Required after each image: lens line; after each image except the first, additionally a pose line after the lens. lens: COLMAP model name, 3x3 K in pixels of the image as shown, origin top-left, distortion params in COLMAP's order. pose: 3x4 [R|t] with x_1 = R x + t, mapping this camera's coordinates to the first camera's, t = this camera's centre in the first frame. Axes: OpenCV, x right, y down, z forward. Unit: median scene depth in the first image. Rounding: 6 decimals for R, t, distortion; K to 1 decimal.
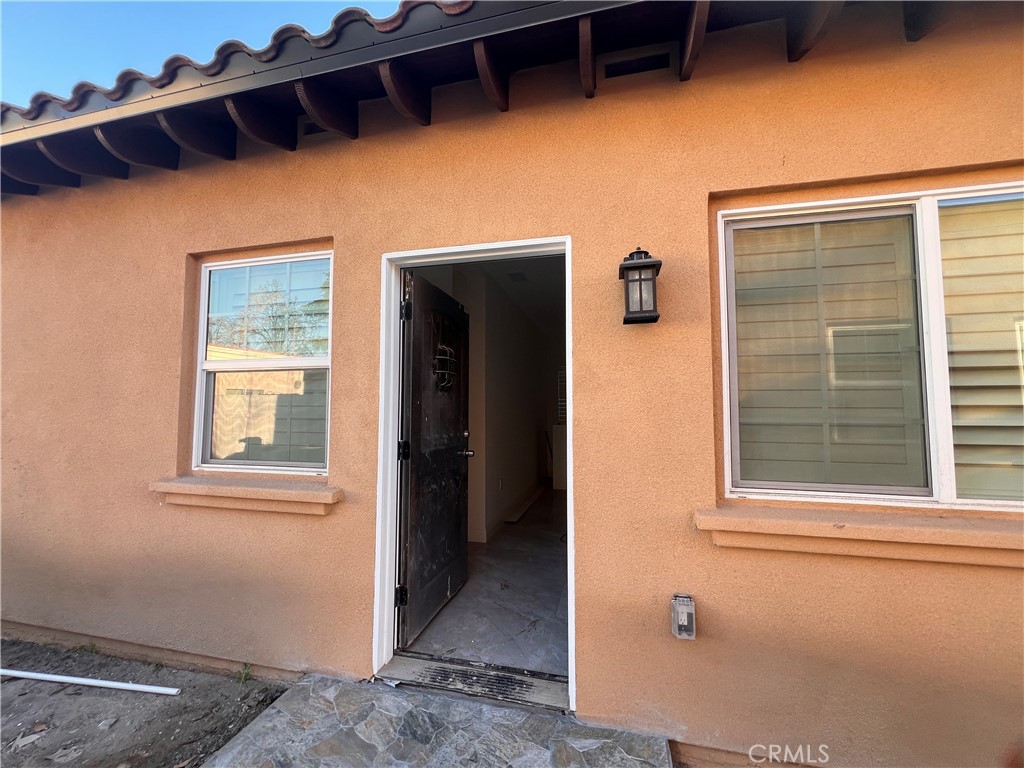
lens RADIAL K [[408.4, 0, 512.0], [0, 408.4, 384.0], [0, 0, 1]] dist [-0.002401, -0.000285]
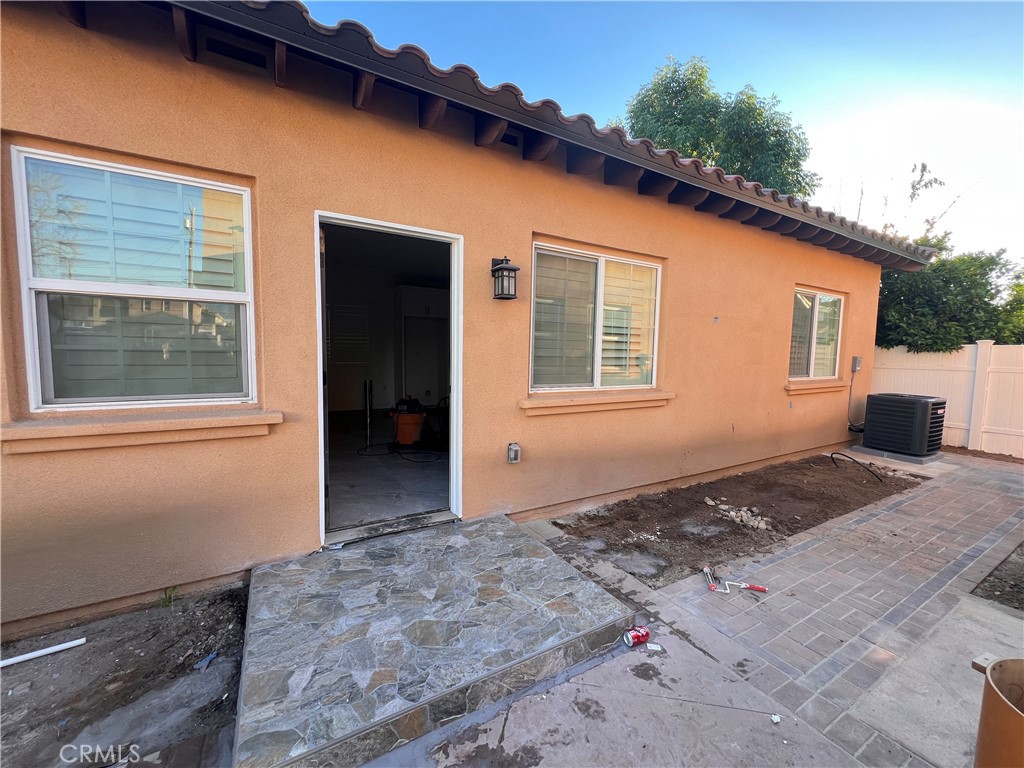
lens RADIAL K [[408.4, 0, 512.0], [0, 408.4, 384.0], [0, 0, 1]] dist [-0.002401, -0.000285]
pose [[0.715591, -0.044383, 0.697108, -0.877476], [-0.059301, 0.990517, 0.123936, -0.006258], [-0.695997, -0.130027, 0.706173, -0.322045]]
